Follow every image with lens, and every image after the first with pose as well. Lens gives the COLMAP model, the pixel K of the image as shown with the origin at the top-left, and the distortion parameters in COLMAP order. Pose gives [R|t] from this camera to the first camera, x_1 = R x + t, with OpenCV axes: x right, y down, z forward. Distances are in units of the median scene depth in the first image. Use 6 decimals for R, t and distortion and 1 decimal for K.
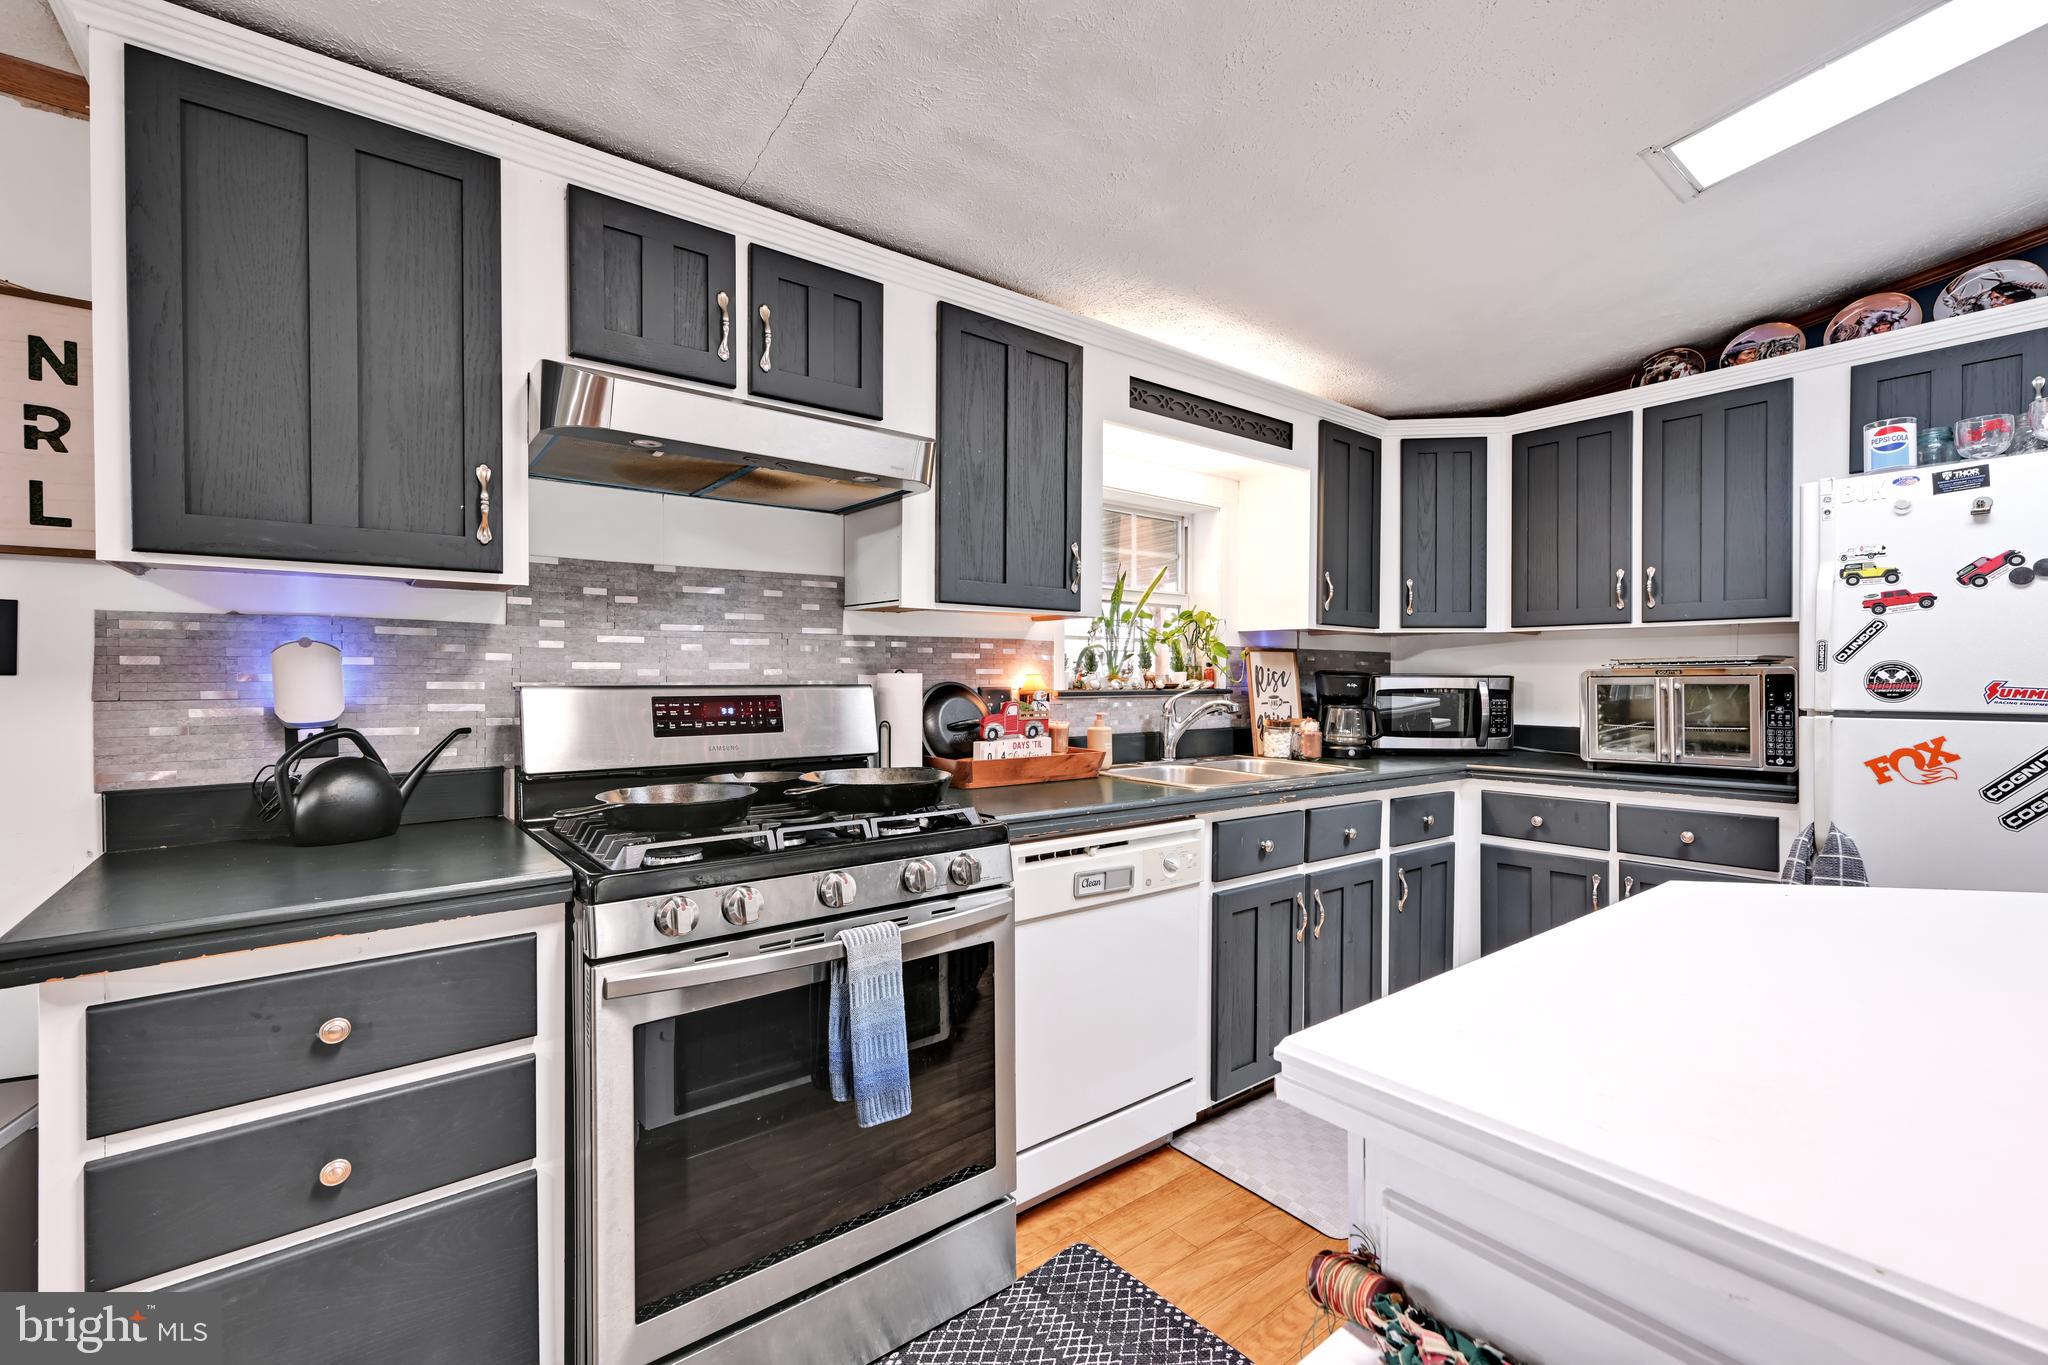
lens RADIAL K [[883.2, 0, 1031.1], [0, 883.2, 682.6], [0, 0, 1]] dist [0.000260, -0.000106]
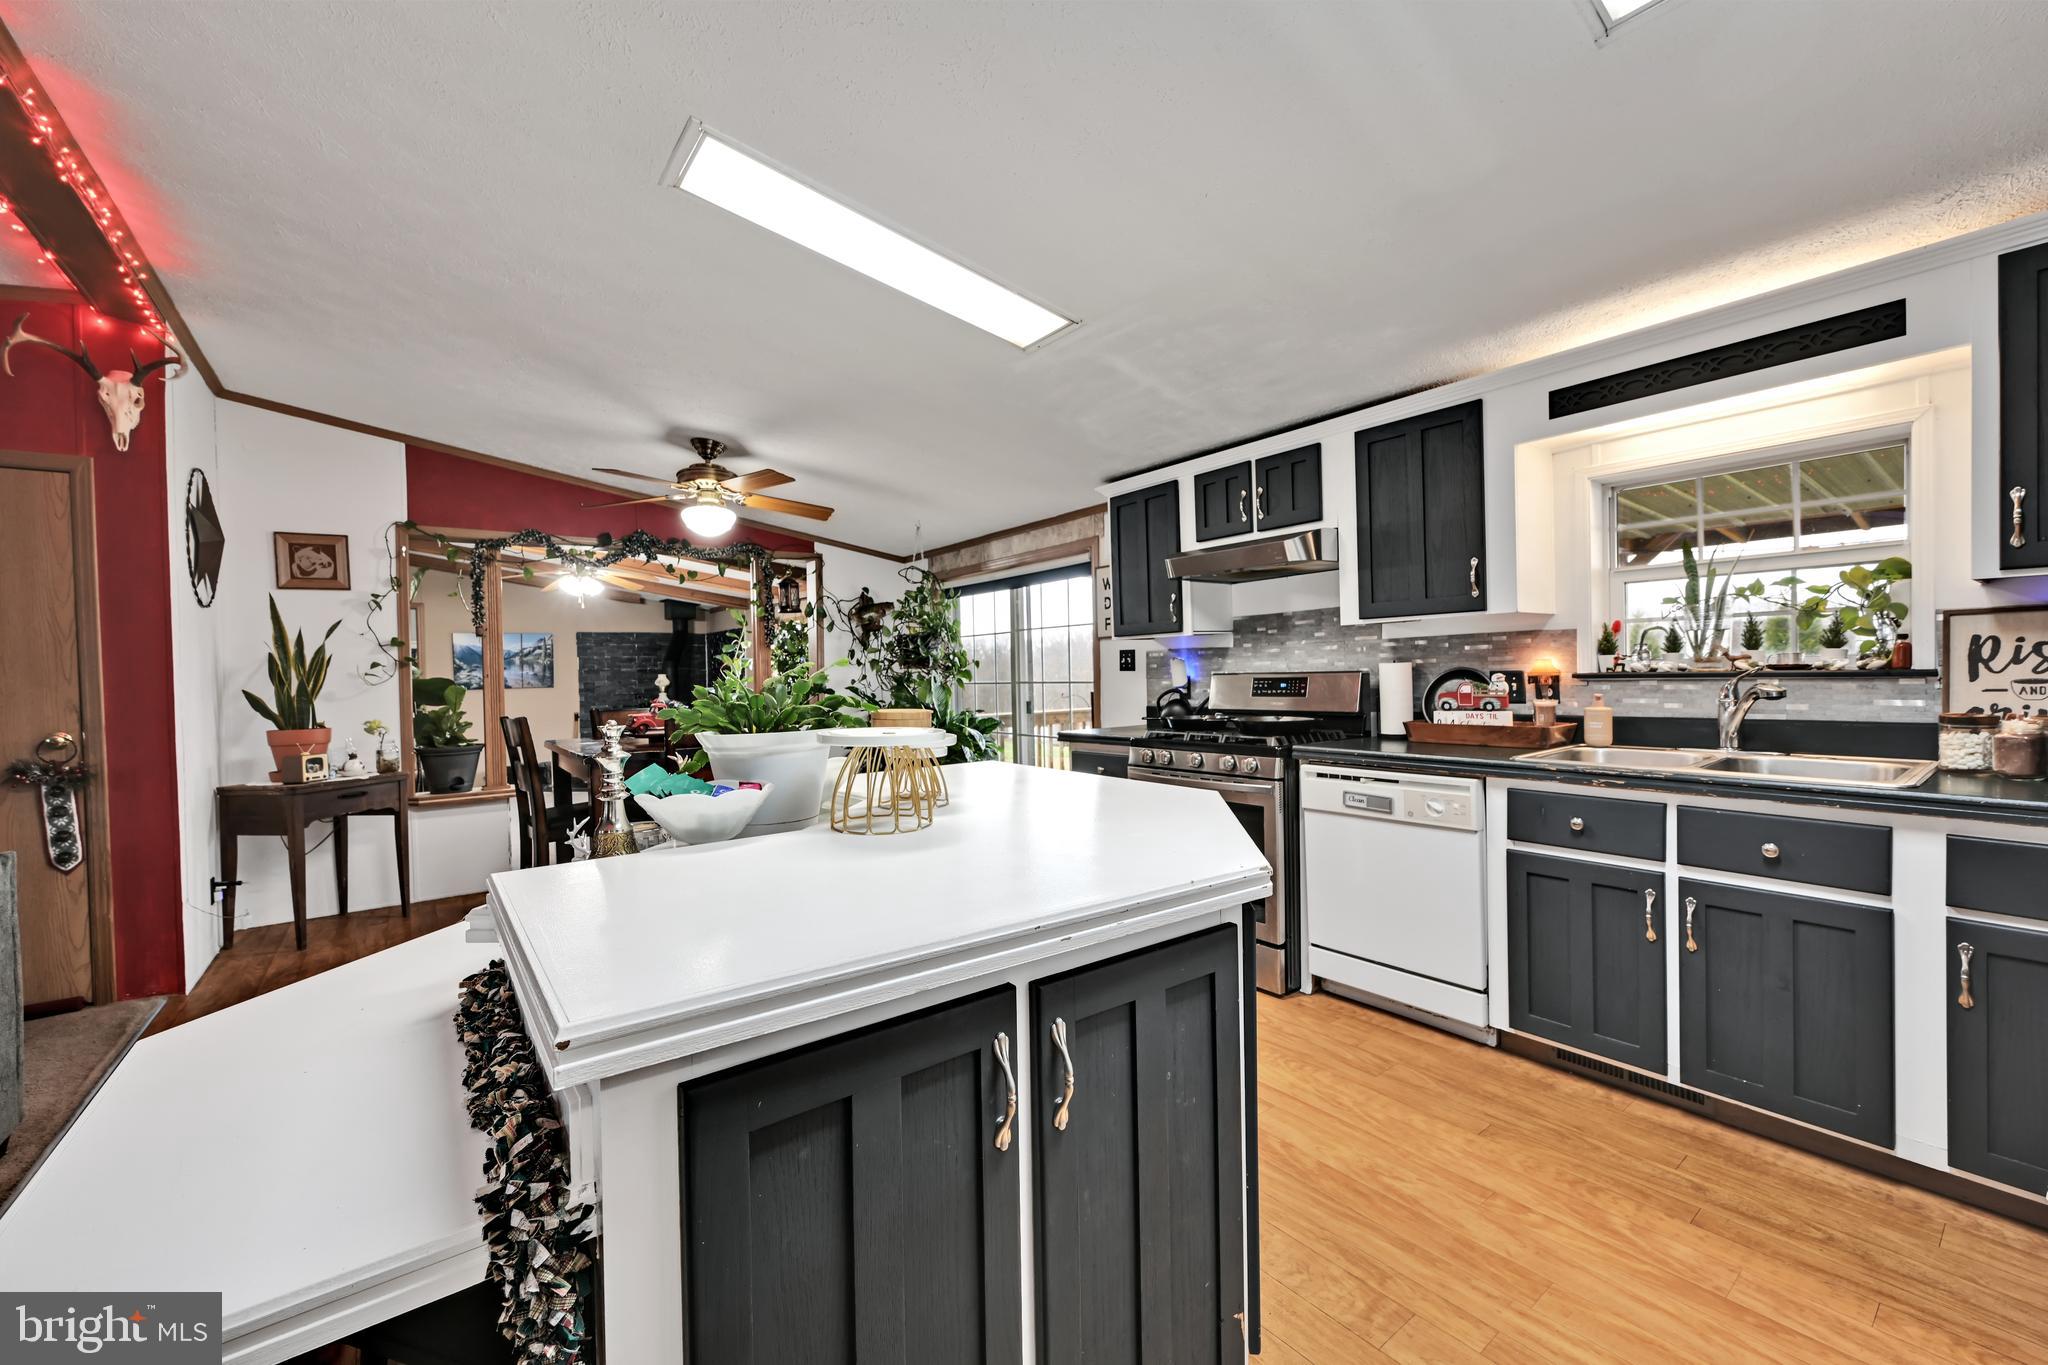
lens RADIAL K [[810.5, 0, 1026.9], [0, 810.5, 681.9], [0, 0, 1]] dist [-0.001070, -0.000140]
pose [[-0.021058, 0.008590, -0.999741, 1.299984], [0.015745, 0.999842, 0.008259, 0.000474], [0.999654, -0.015567, -0.021190, 0.397918]]
